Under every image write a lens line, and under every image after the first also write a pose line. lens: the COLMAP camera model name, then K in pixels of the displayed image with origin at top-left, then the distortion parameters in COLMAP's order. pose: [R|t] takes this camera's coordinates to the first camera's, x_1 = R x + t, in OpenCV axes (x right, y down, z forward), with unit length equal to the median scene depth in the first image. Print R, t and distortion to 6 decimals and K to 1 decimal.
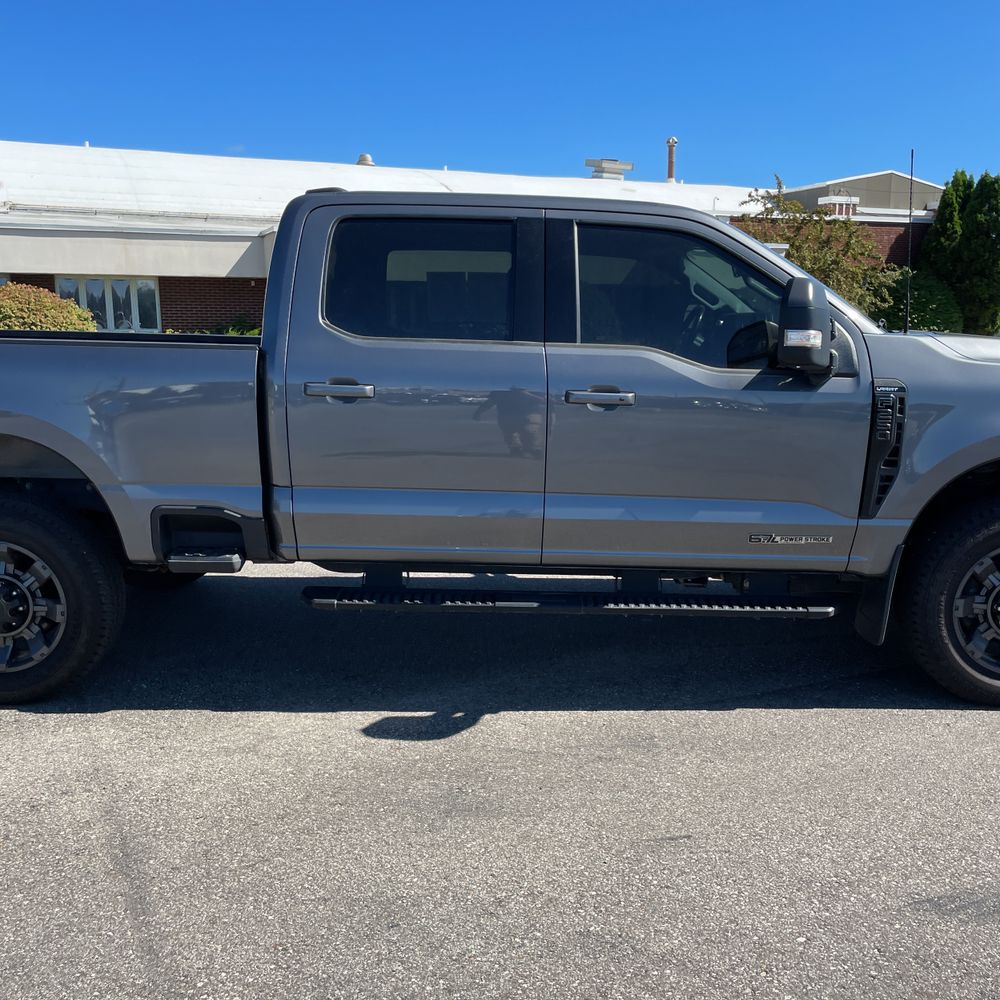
lens RADIAL K [[1015.2, 0, 508.6], [0, 1015.2, 517.0], [0, 0, 1]] dist [0.040836, 0.000000]
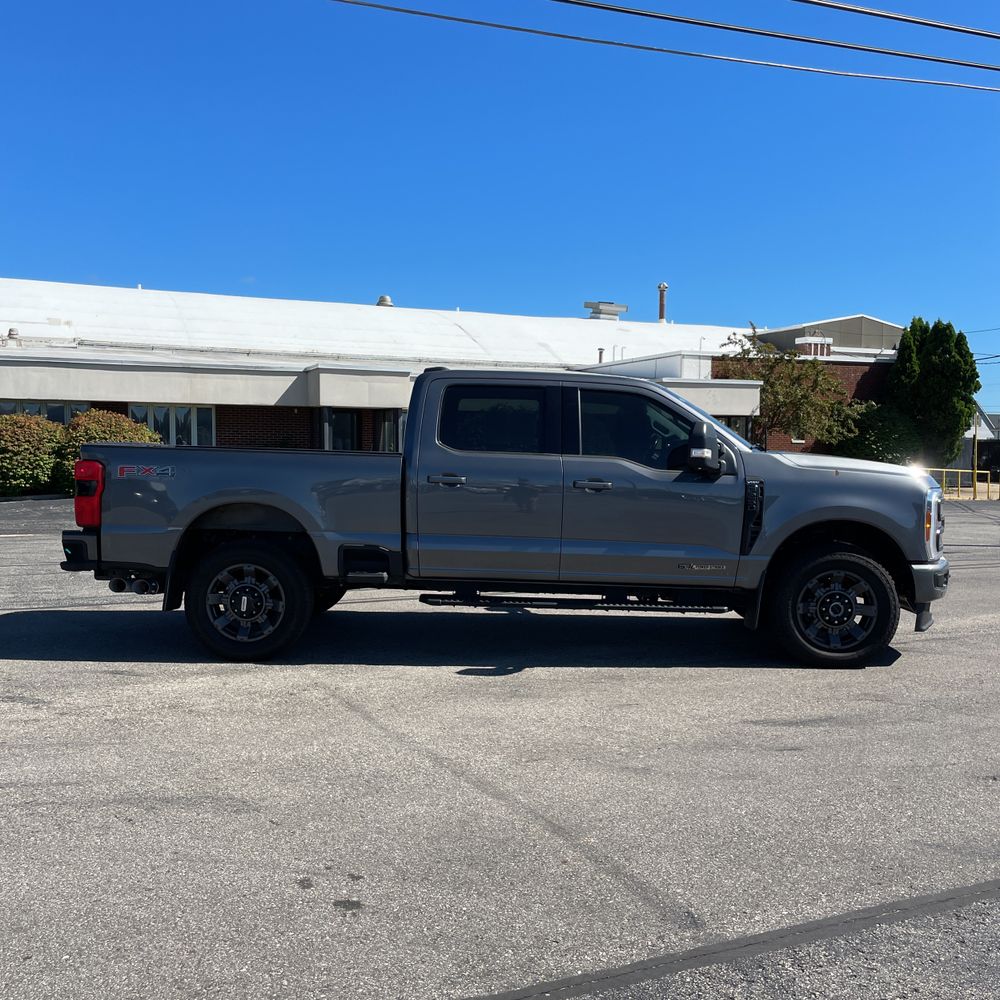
lens RADIAL K [[1015.2, 0, 496.5], [0, 1015.2, 526.5], [0, 0, 1]] dist [0.040836, 0.000000]
pose [[0.999888, 0.010226, -0.010955, -0.010223], [-0.011371, 0.993847, -0.110179, 0.026581], [0.009761, 0.110291, 0.993851, -0.133194]]
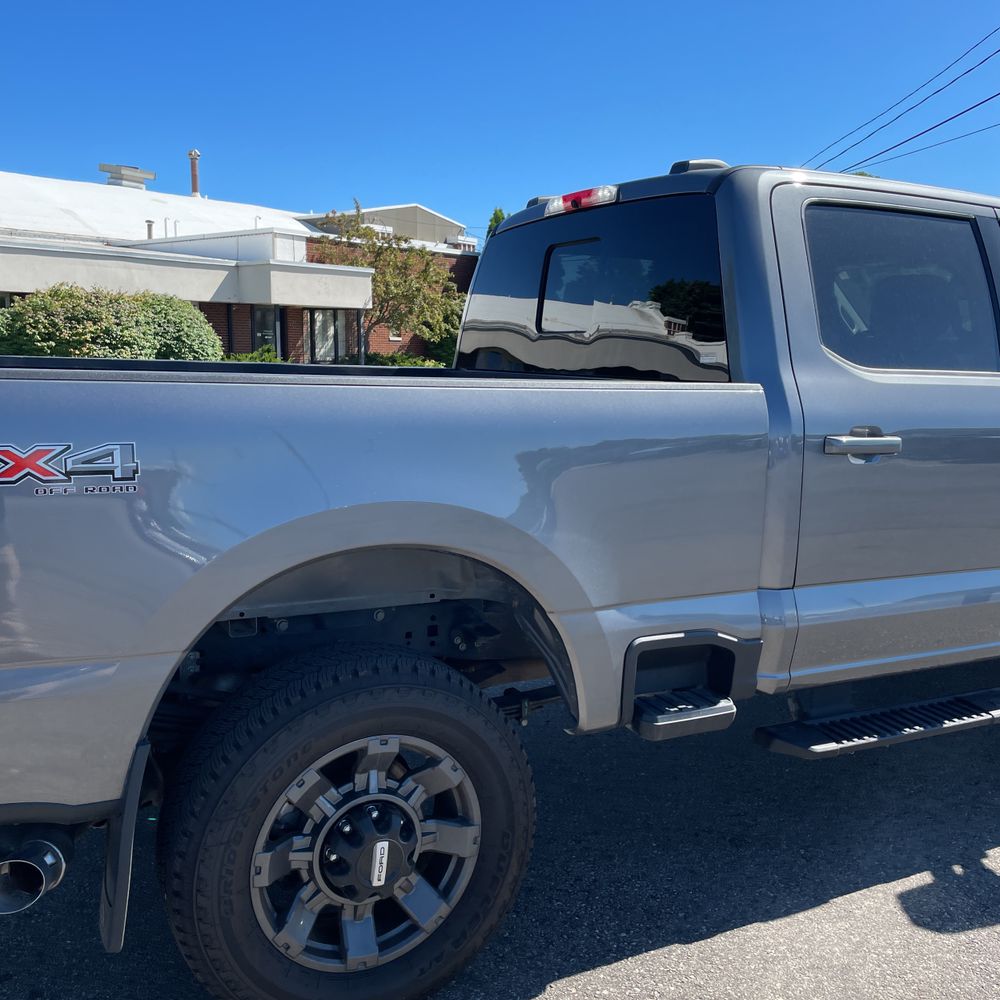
lens RADIAL K [[1015.2, 0, 479.6], [0, 1015.2, 520.2], [0, 0, 1]] dist [0.040836, 0.000000]
pose [[0.885900, -0.067736, 0.458905, -0.126279], [0.075966, 0.997110, 0.000527, -0.016240], [-0.457615, 0.034394, 0.888485, 0.086616]]
